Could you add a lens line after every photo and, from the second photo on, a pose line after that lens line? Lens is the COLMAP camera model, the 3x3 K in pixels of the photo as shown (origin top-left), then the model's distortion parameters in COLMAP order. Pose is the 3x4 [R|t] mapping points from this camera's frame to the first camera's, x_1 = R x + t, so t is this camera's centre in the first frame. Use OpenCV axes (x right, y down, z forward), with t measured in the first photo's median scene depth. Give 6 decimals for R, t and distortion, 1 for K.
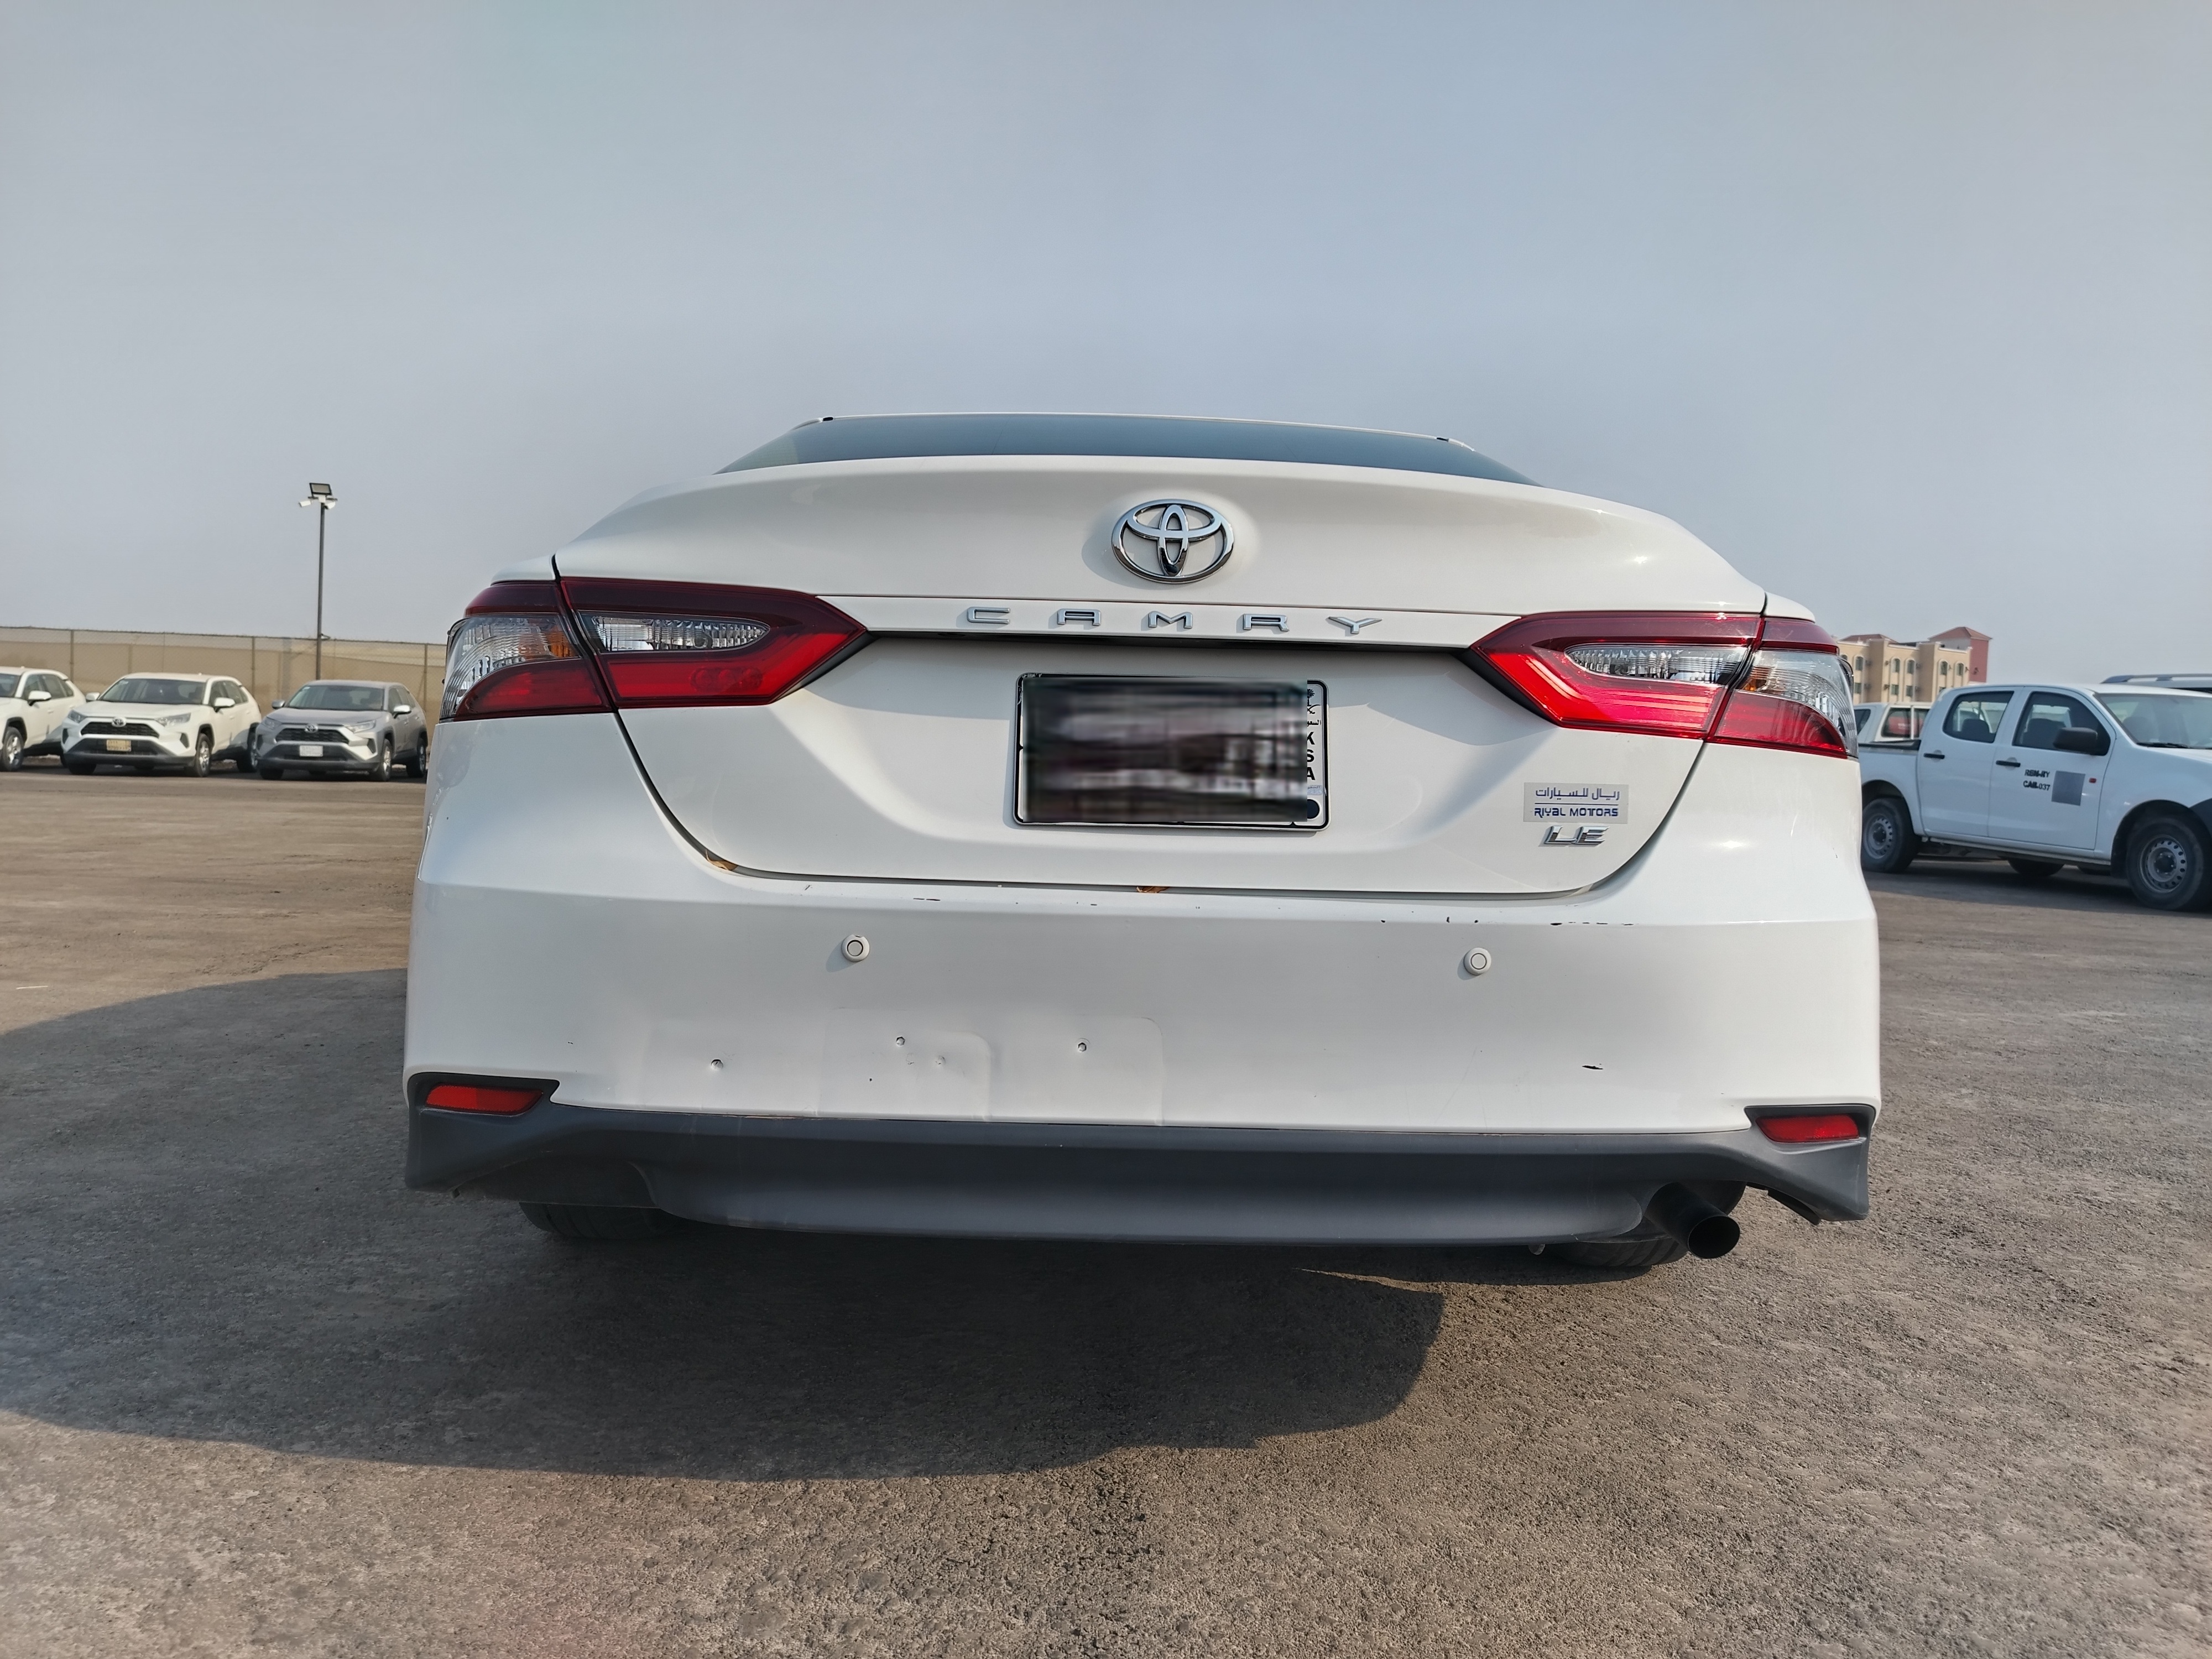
lens RADIAL K [[1555.3, 0, 1106.0], [0, 1555.3, 829.5], [0, 0, 1]] dist [0.004286, 0.000749]
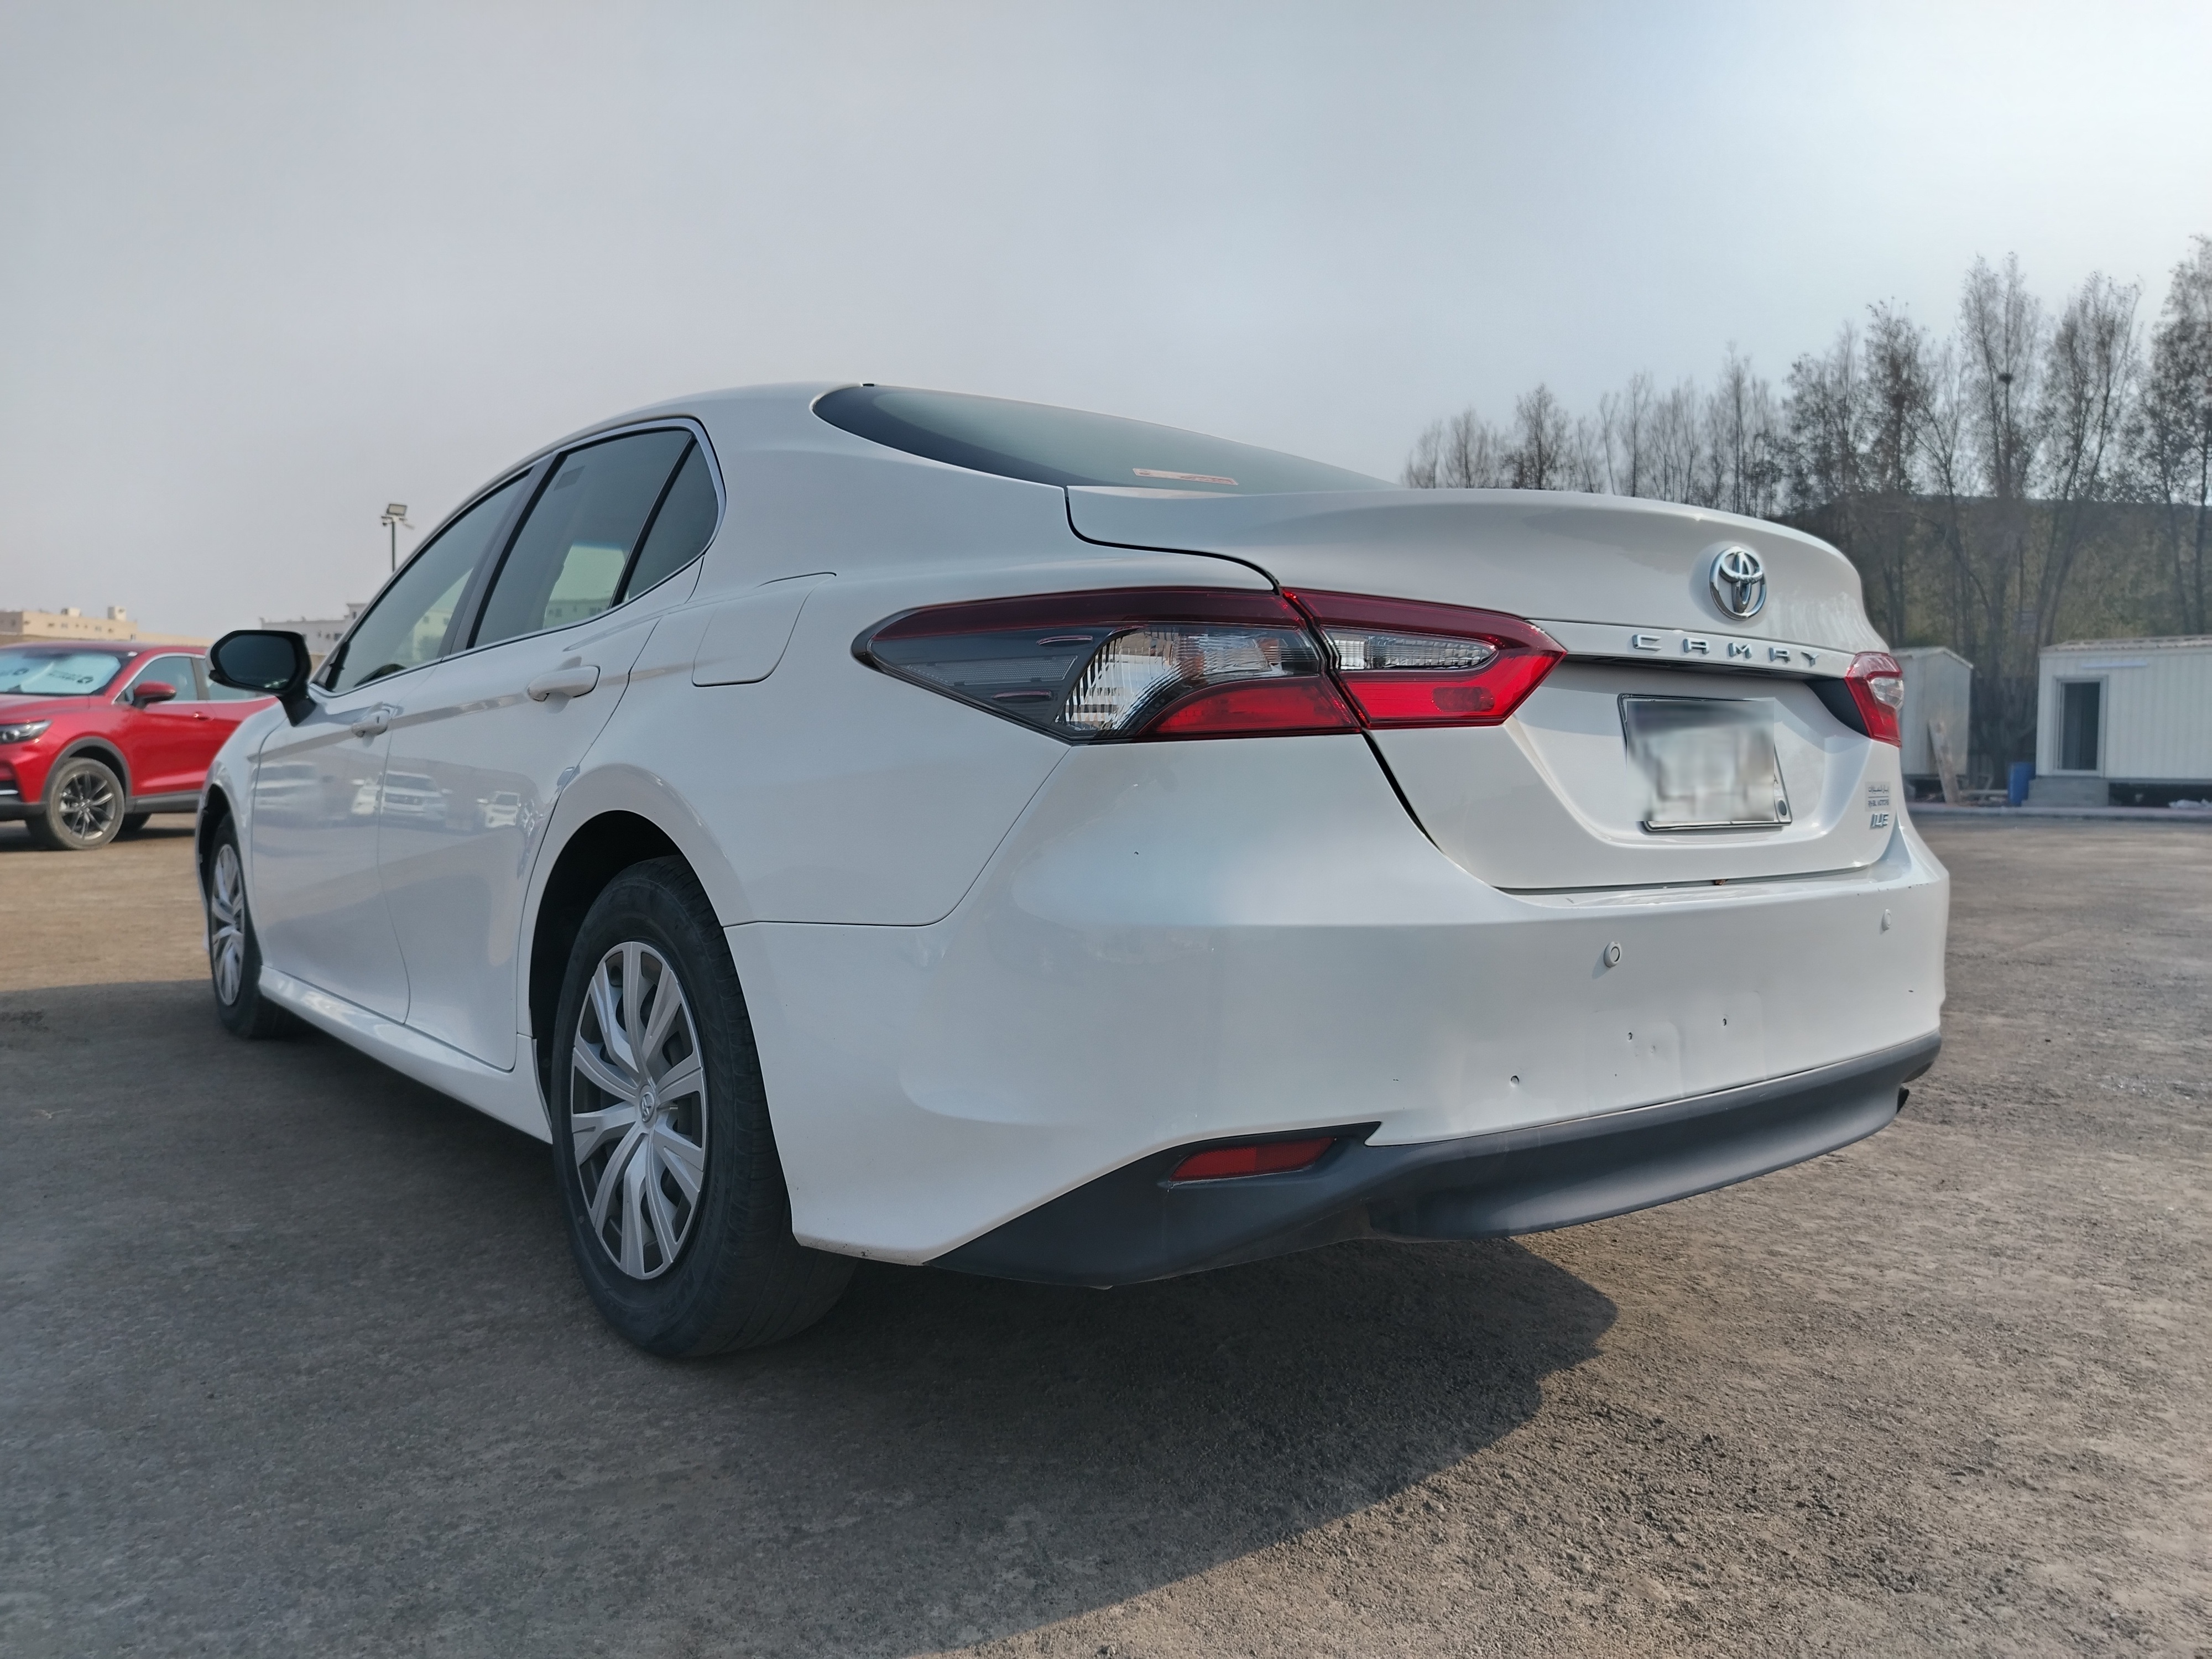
lens RADIAL K [[1555.3, 0, 1106.0], [0, 1555.3, 829.5], [0, 0, 1]] dist [0.004286, 0.000749]
pose [[0.811022, -0.042507, 0.583469, -1.023669], [0.041521, 0.999024, 0.015066, -0.037826], [-0.583540, 0.012007, 0.811995, 0.323372]]
